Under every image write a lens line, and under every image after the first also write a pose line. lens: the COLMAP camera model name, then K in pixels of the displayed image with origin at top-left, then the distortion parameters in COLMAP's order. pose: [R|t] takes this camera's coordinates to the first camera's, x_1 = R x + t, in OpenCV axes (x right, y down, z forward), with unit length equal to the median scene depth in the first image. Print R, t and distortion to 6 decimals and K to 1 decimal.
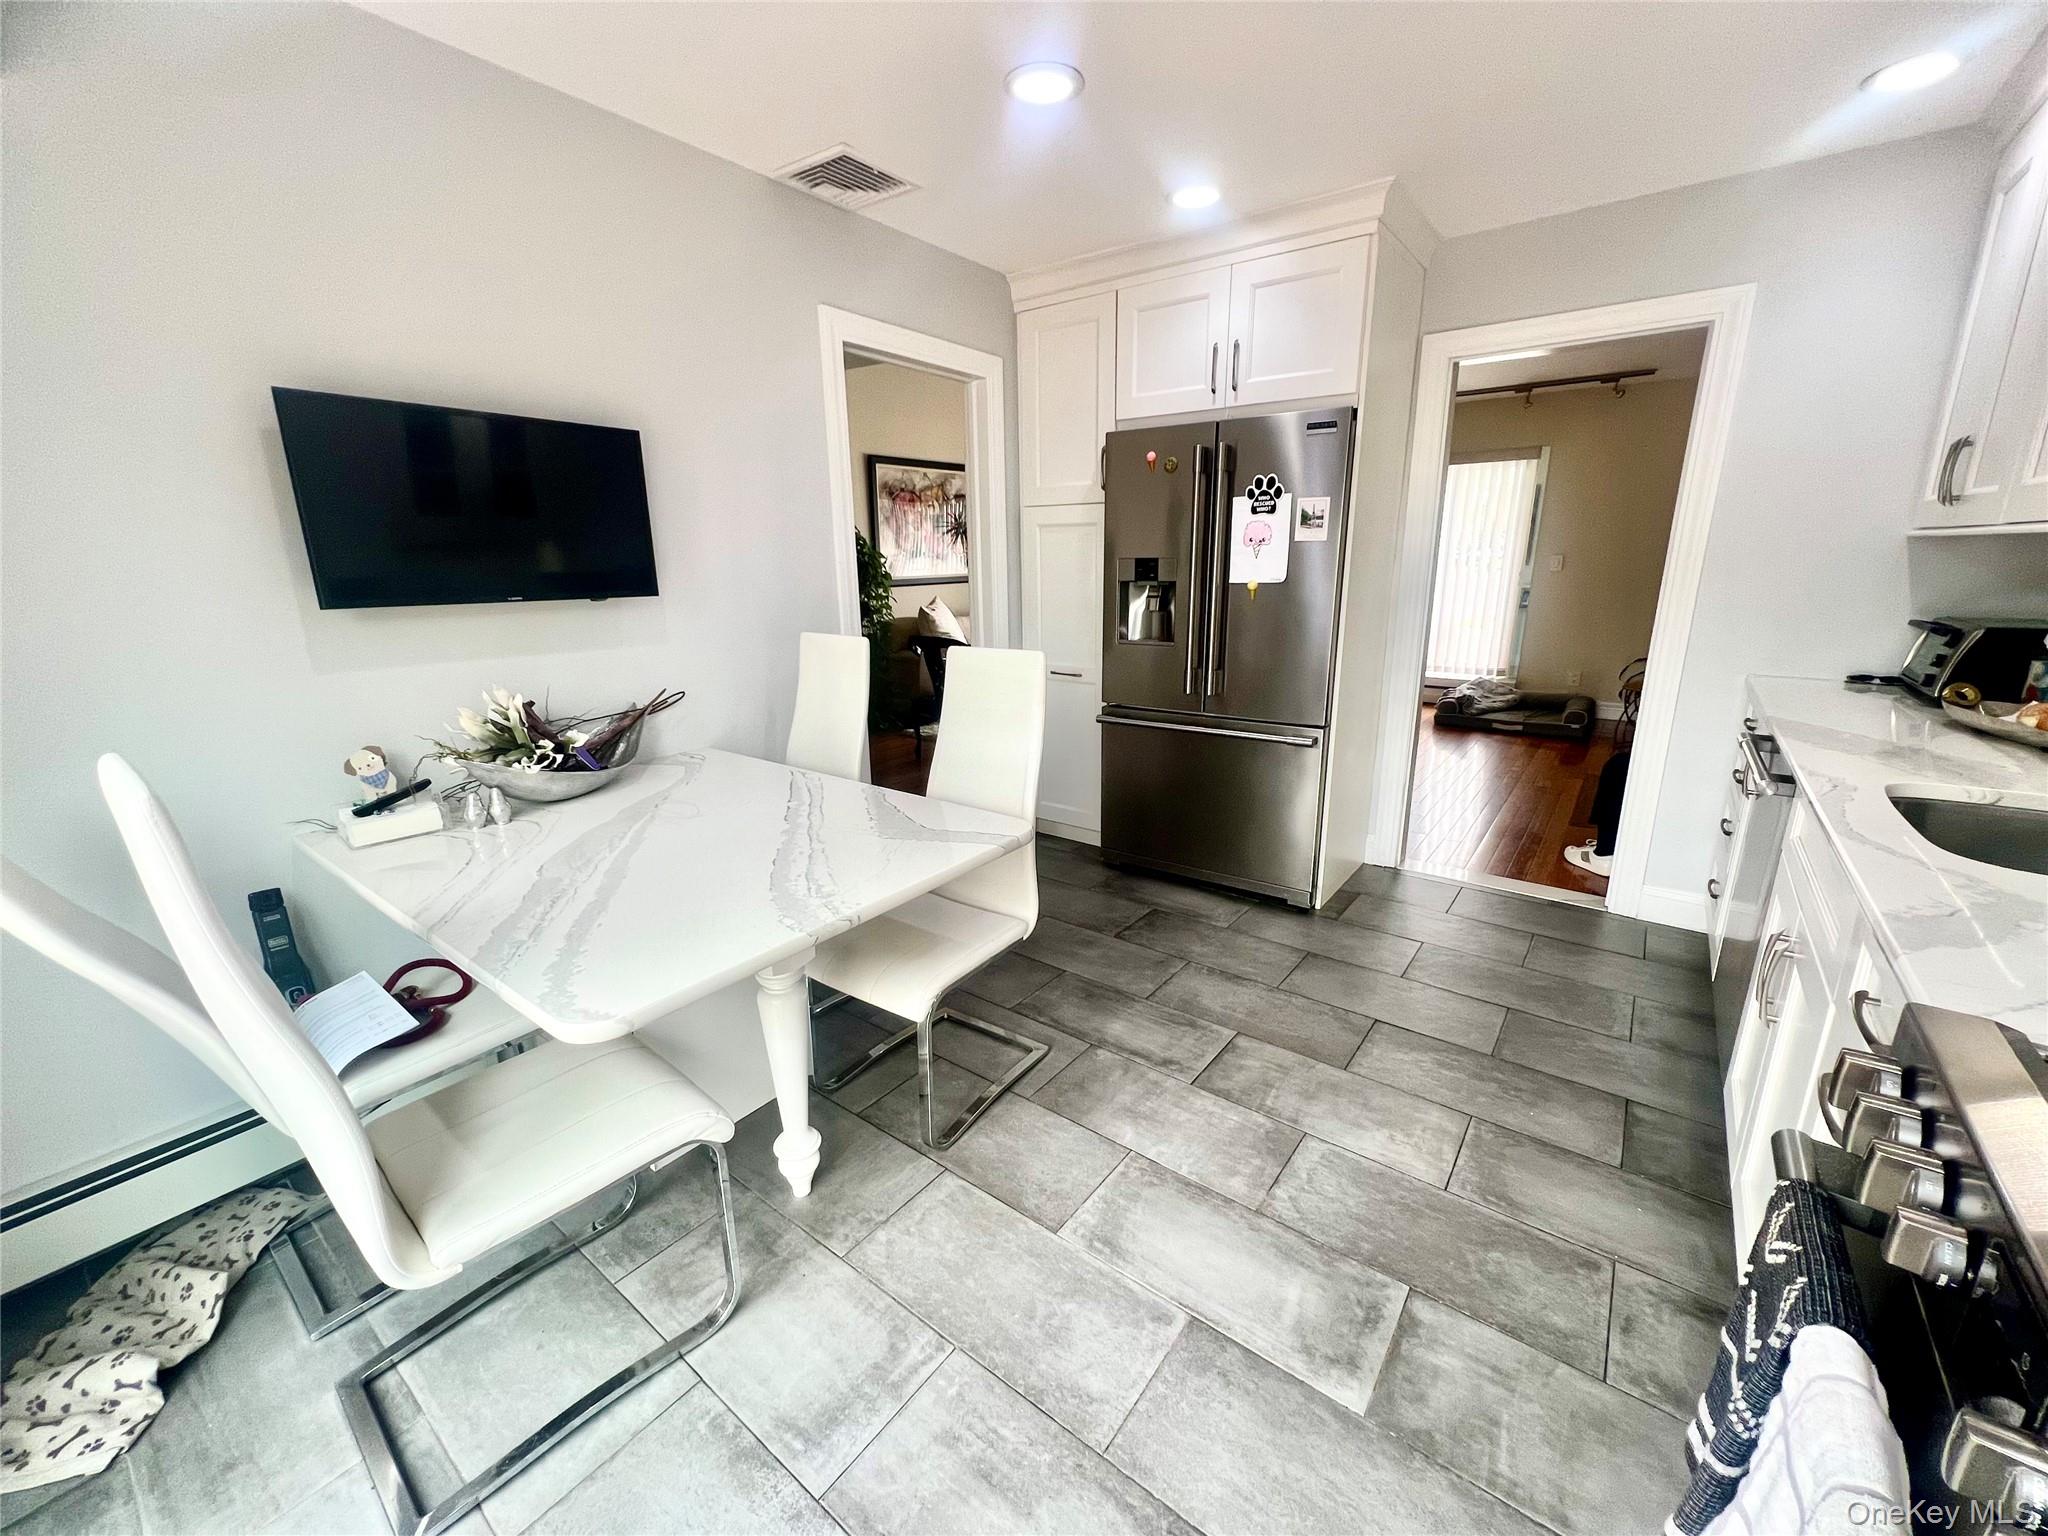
lens RADIAL K [[818.2, 0, 1024.0], [0, 818.2, 768.0], [0, 0, 1]] dist [-0.000150, -0.000058]
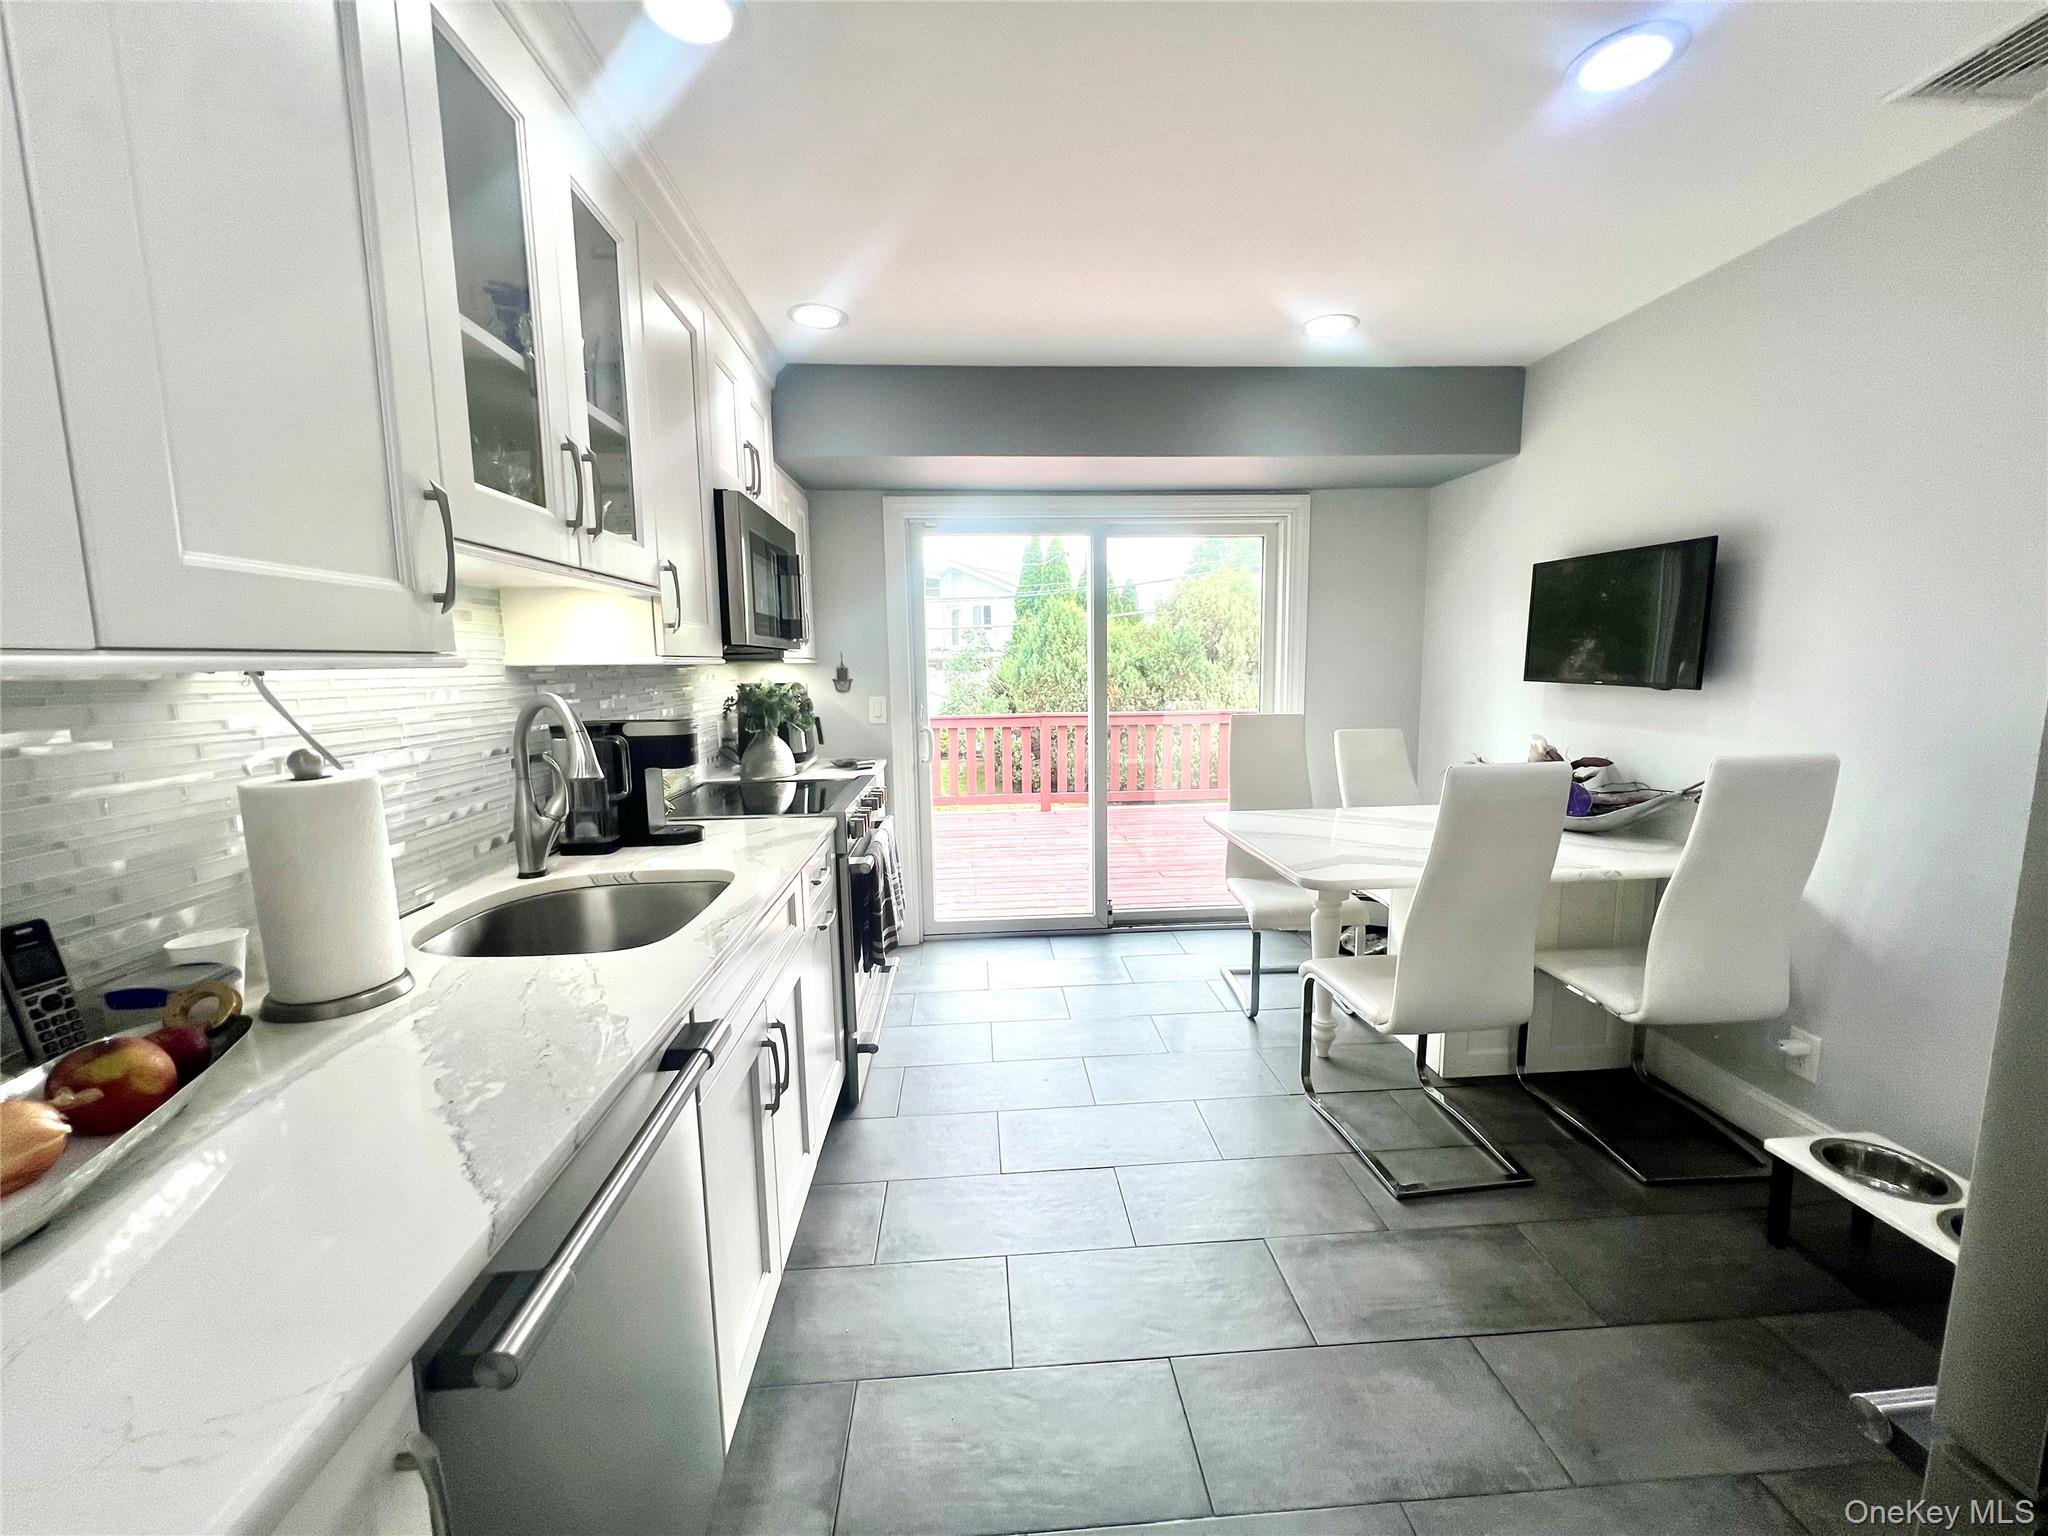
lens RADIAL K [[821.1, 0, 1024.0], [0, 821.1, 768.0], [0, 0, 1]] dist [-0.000080, -0.000006]
pose [[-0.756829, 0.106391, -0.644895, 0.837928], [-0.145734, 0.934357, 0.325173, -0.313584], [0.637158, 0.340084, -0.691645, 1.155382]]
